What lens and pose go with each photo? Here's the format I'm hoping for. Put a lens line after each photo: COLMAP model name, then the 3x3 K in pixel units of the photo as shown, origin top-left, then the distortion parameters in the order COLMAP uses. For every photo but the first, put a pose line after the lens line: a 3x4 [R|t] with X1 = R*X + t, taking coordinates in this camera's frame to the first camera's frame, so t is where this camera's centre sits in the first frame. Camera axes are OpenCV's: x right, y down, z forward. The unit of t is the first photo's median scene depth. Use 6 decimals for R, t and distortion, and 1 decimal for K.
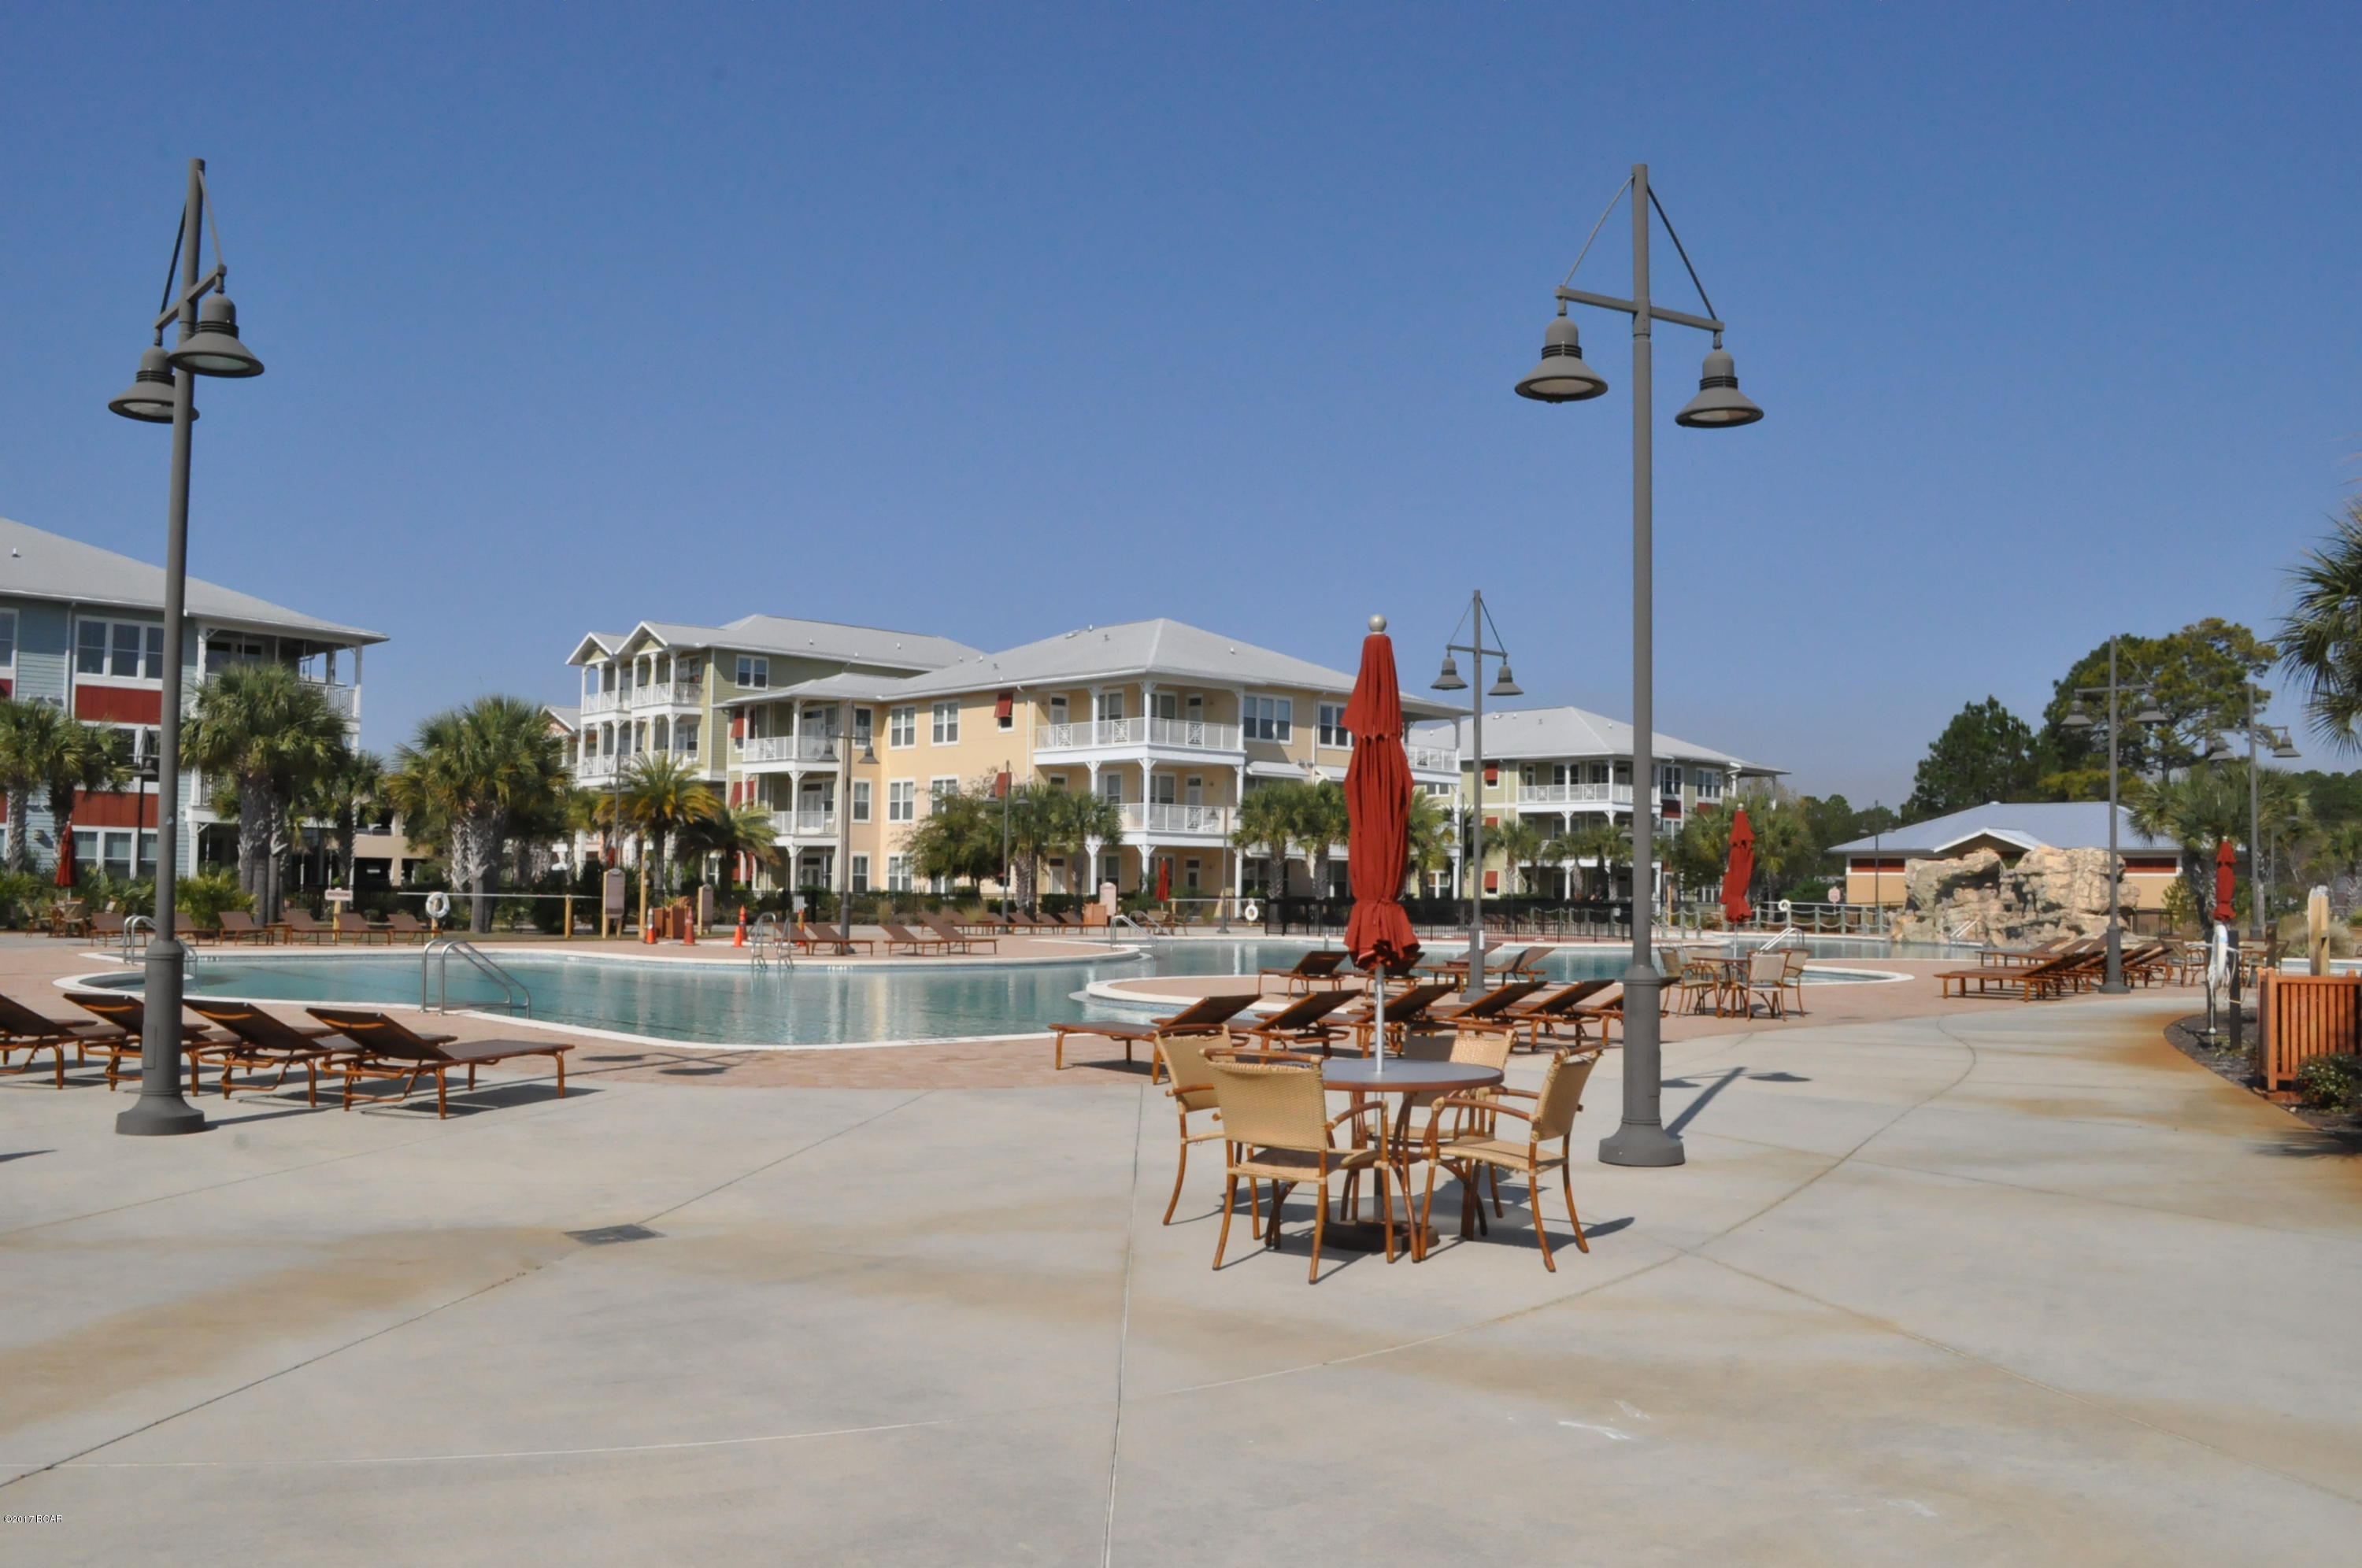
lens RADIAL K [[1784.7, 0, 1181.0], [0, 1784.7, 784.0], [0, 0, 1]] dist [-0.084647, 0.000944]
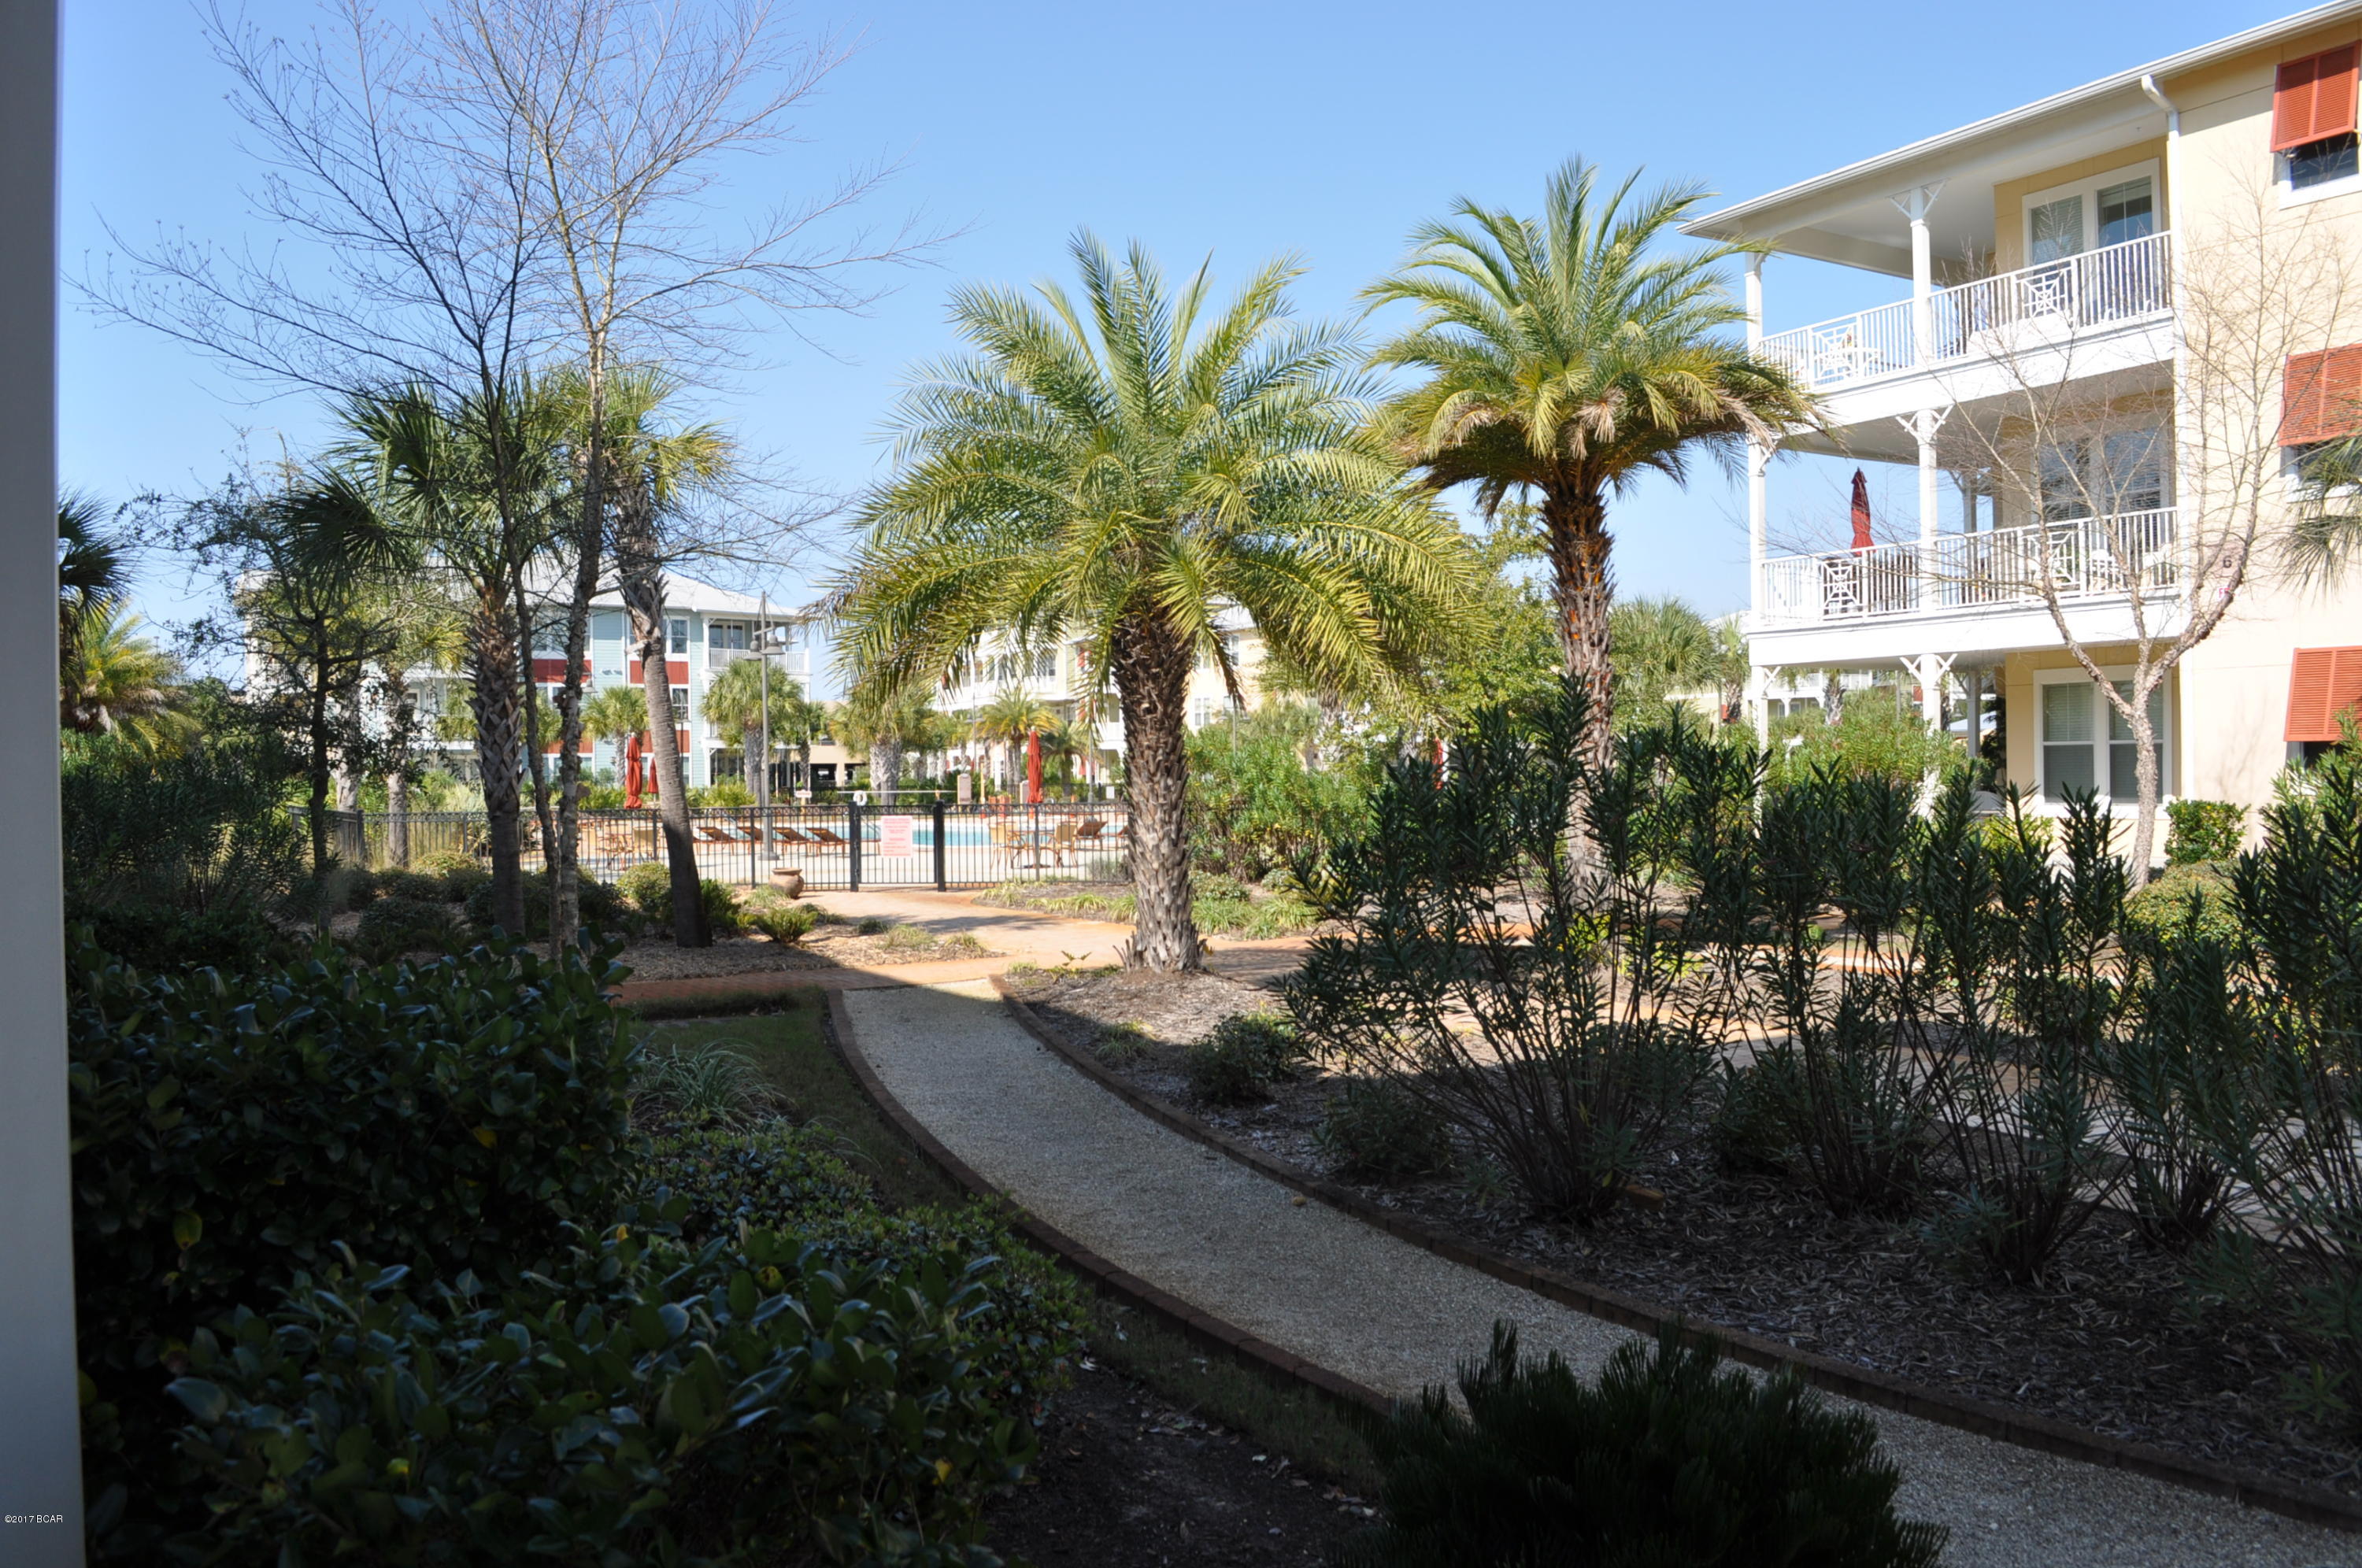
lens RADIAL K [[1784.7, 0, 1181.0], [0, 1784.7, 784.0], [0, 0, 1]] dist [-0.084647, 0.000944]
pose [[0.972497, -0.016450, -0.232334, 0.187805], [0.031541, 0.997615, 0.061389, -0.027574], [0.230770, -0.067029, 0.970697, -0.400690]]
